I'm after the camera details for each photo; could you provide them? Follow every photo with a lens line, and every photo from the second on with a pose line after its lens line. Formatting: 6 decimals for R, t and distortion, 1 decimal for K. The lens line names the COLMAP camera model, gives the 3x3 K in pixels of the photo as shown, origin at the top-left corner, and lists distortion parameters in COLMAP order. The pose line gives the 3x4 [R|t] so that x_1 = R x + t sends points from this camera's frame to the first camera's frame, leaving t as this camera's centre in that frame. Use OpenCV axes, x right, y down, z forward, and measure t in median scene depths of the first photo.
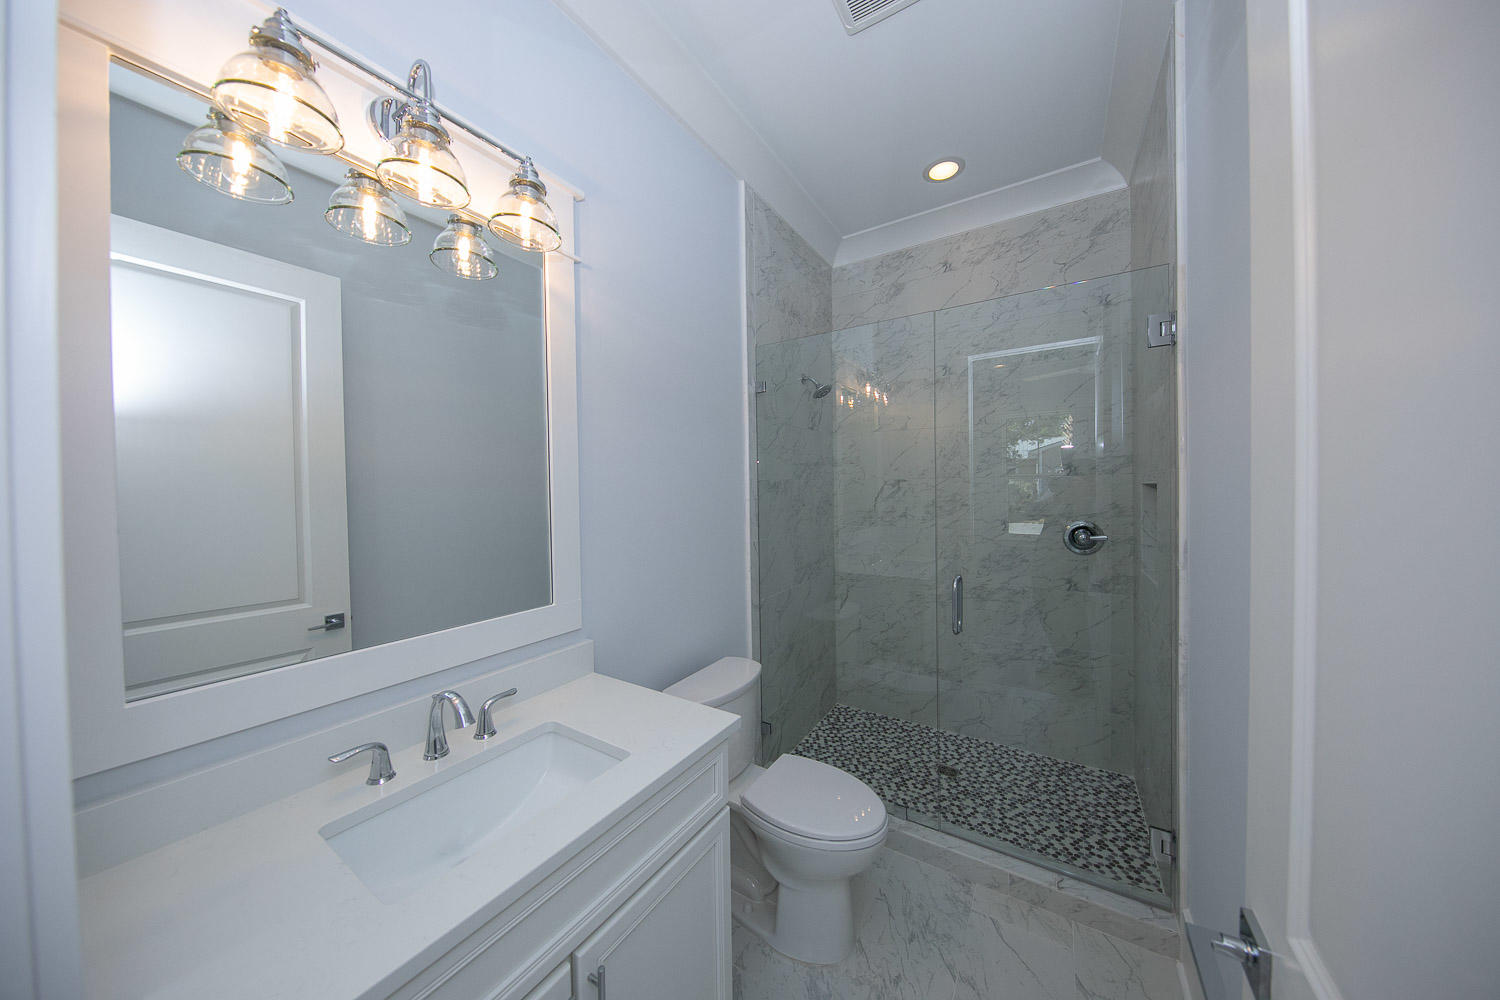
lens RADIAL K [[480.6, 0, 749.7], [0, 480.6, 493.9], [0, 0, 1]] dist [-0.001051, -0.000017]
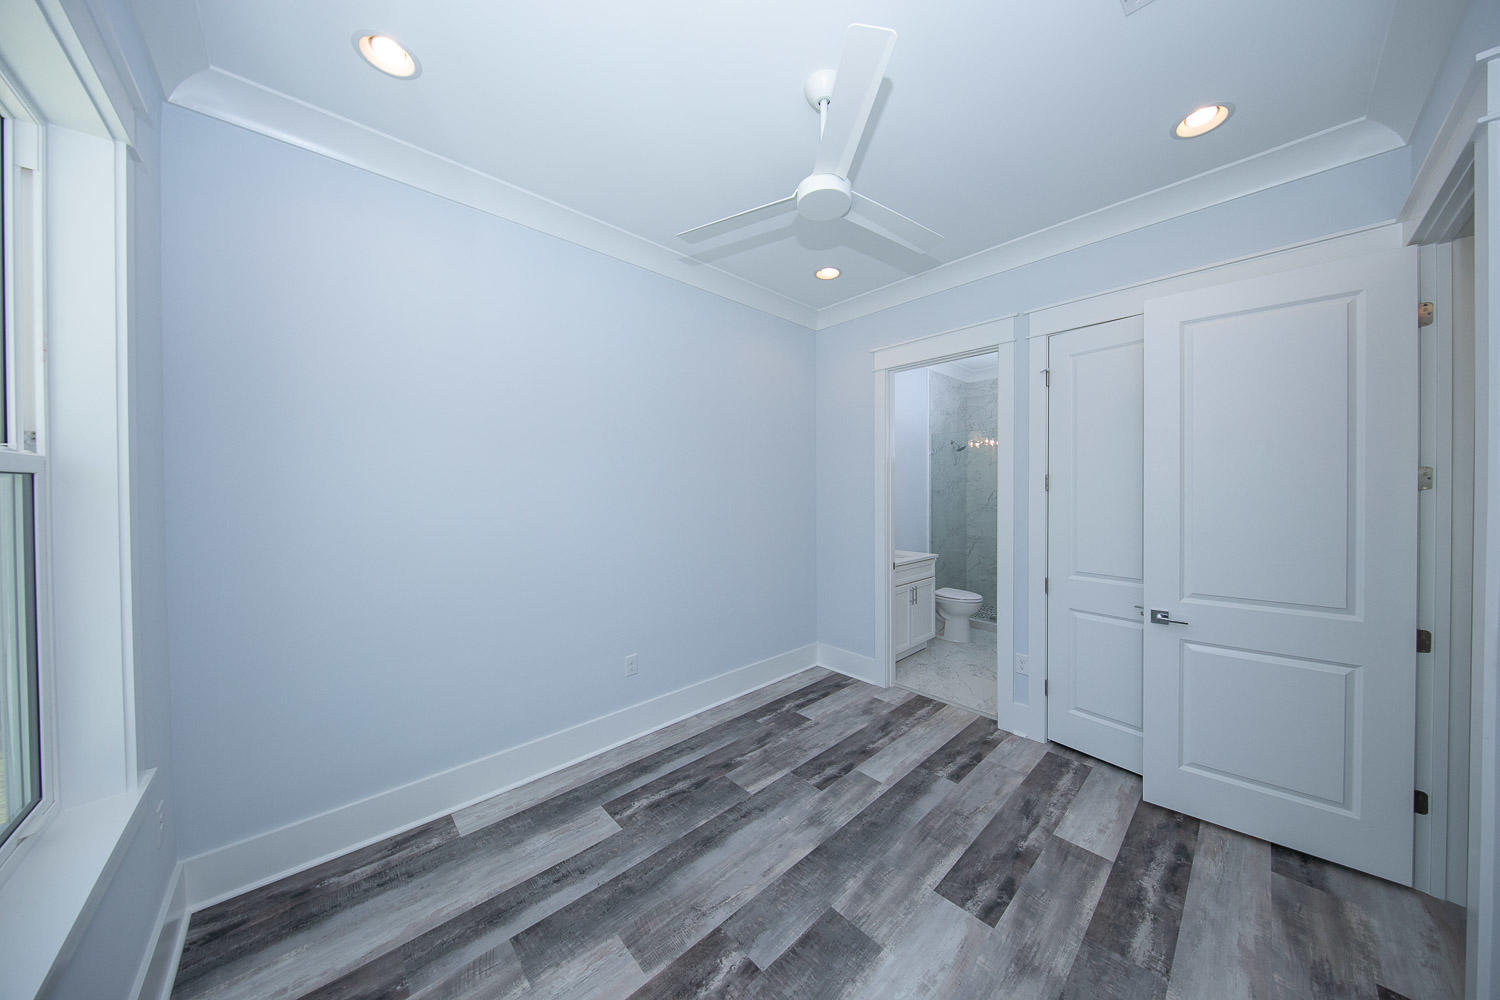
lens RADIAL K [[480.6, 0, 753.7], [0, 480.6, 497.9], [0, 0, 1]] dist [-0.001051, -0.000017]
pose [[0.970961, 0.011756, -0.238947, -0.220249], [-0.011444, 0.999931, 0.002694, 0.010330], [0.238963, 0.000119, 0.971029, -1.230069]]
